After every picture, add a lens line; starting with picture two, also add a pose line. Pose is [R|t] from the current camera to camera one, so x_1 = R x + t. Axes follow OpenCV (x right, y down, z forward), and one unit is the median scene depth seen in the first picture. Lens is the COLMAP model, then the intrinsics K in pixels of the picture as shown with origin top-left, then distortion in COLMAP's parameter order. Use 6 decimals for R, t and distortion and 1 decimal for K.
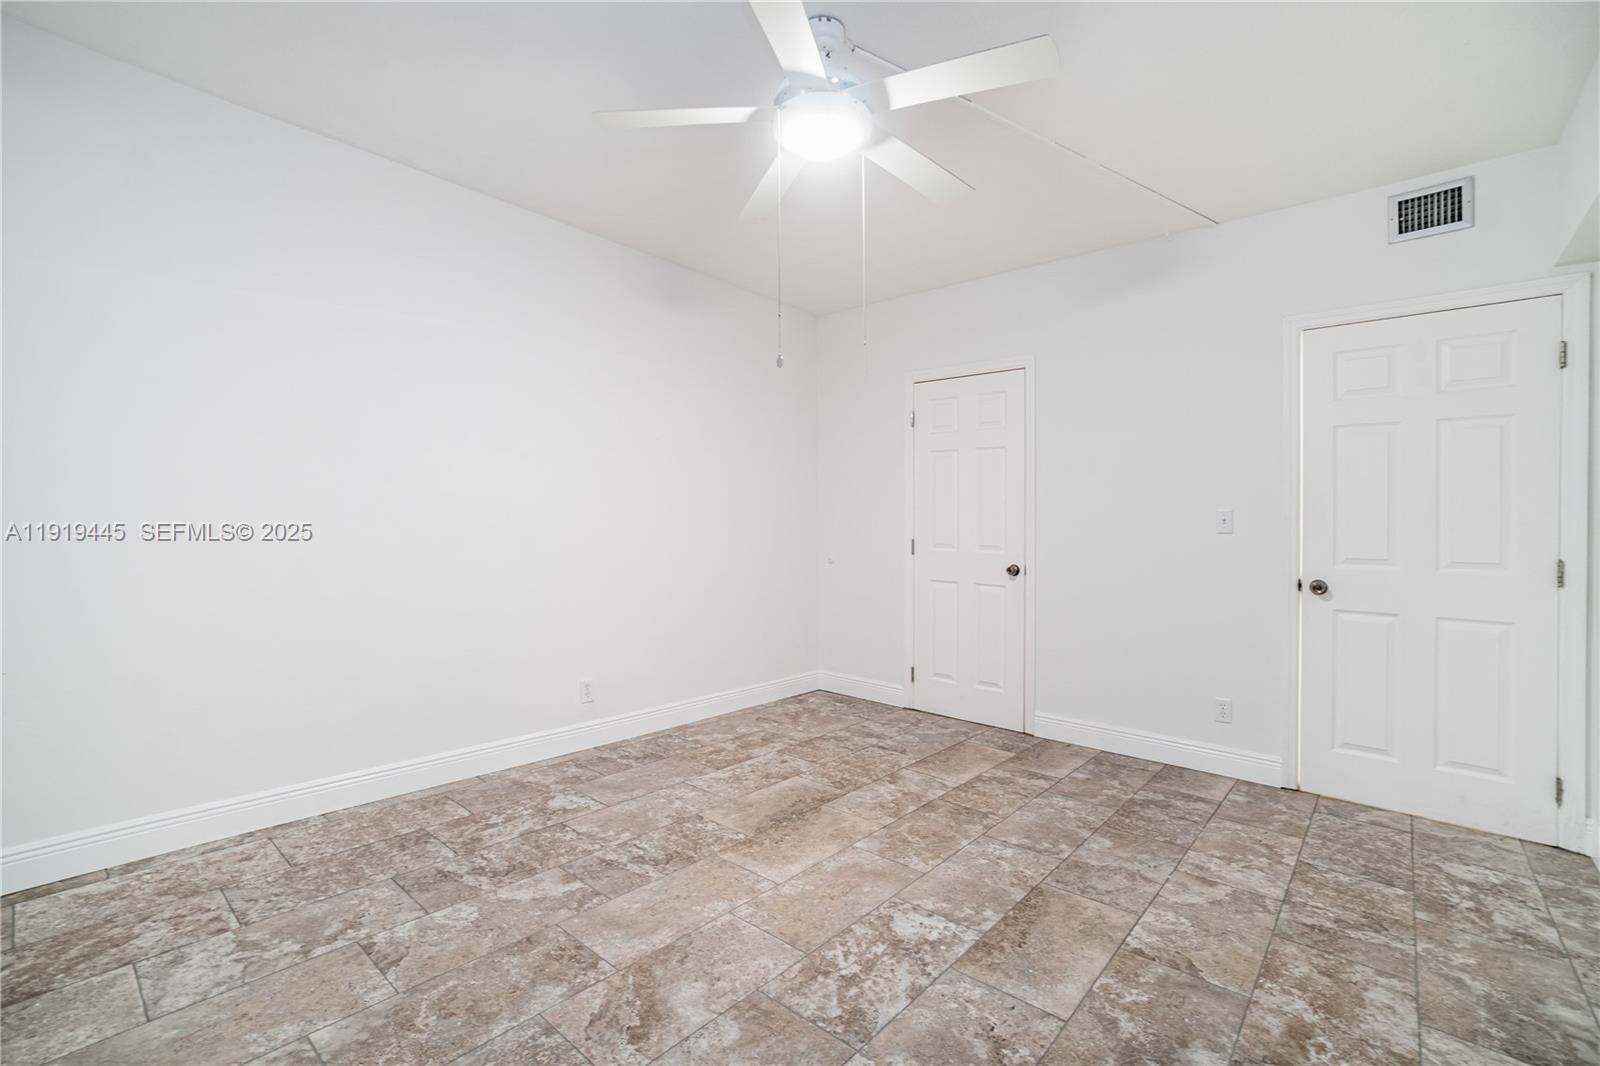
lens RADIAL K [[700.0, 0, 781.2], [0, 700.0, 529.5], [0, 0, 1]] dist [-0.033772, 0.018325]
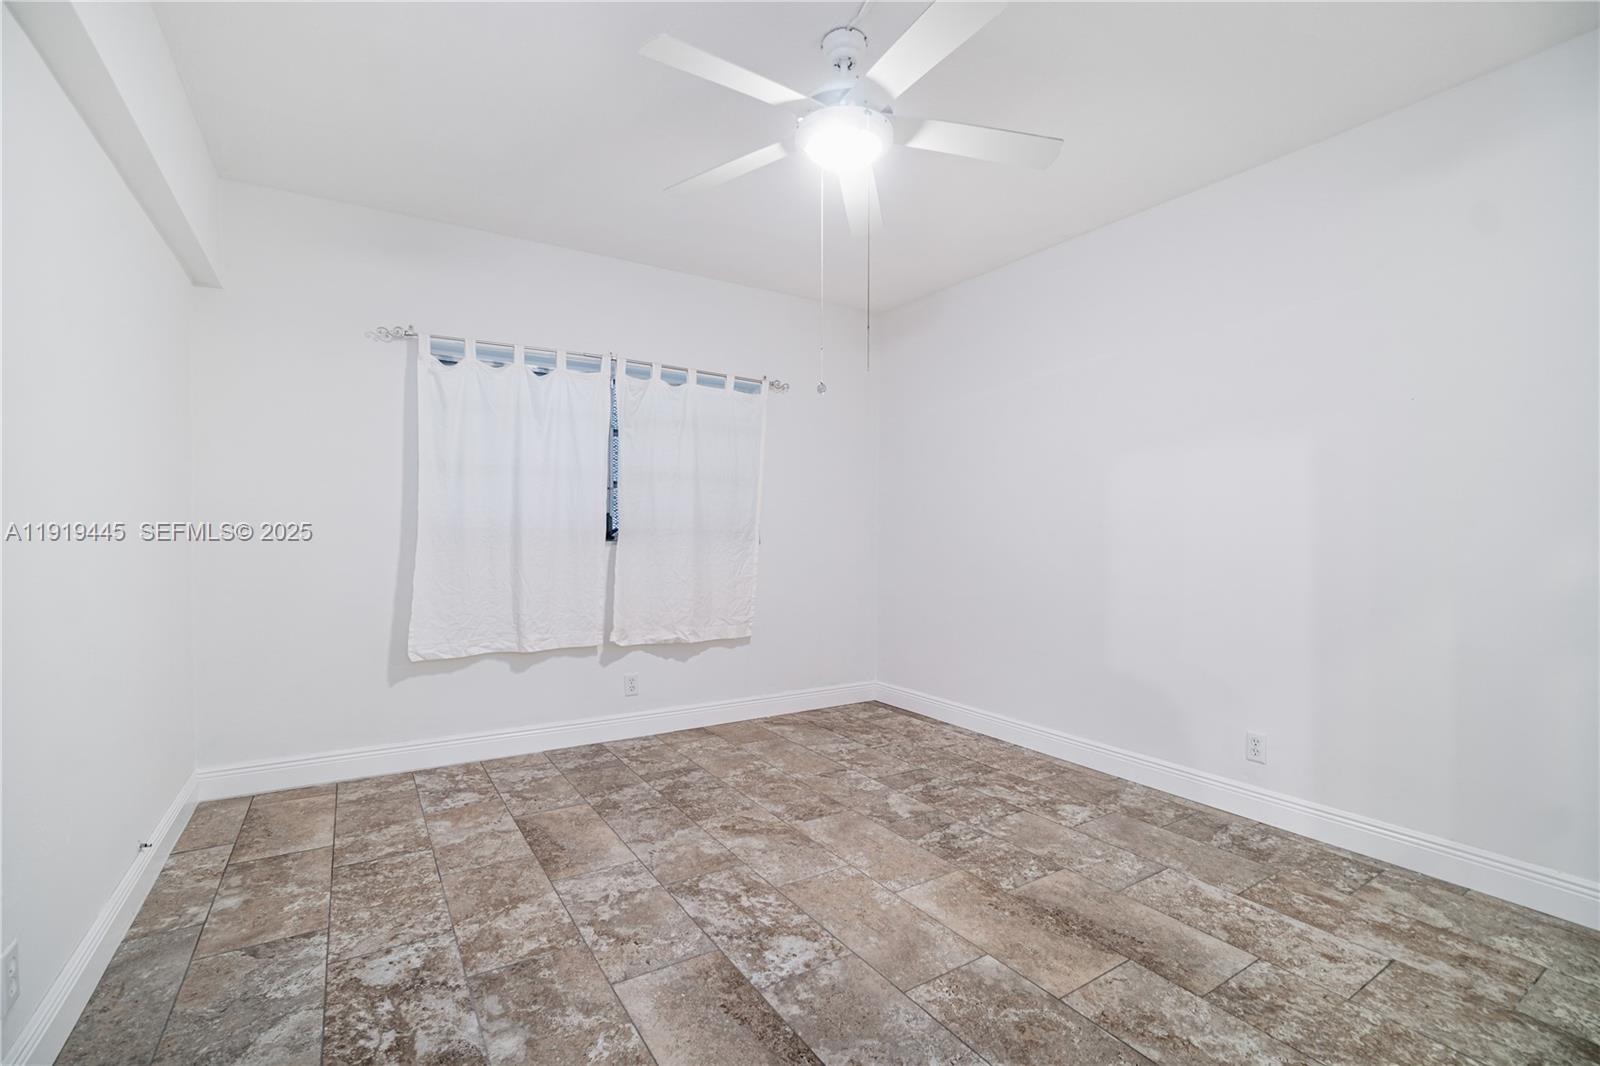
lens RADIAL K [[700.0, 0, 781.2], [0, 700.0, 529.5], [0, 0, 1]] dist [-0.033772, 0.018325]
pose [[-0.274313, -0.027552, -0.961246, 0.959263], [-0.013516, 0.999601, -0.024794, 0.019105], [0.961545, 0.006191, -0.274576, 1.062626]]
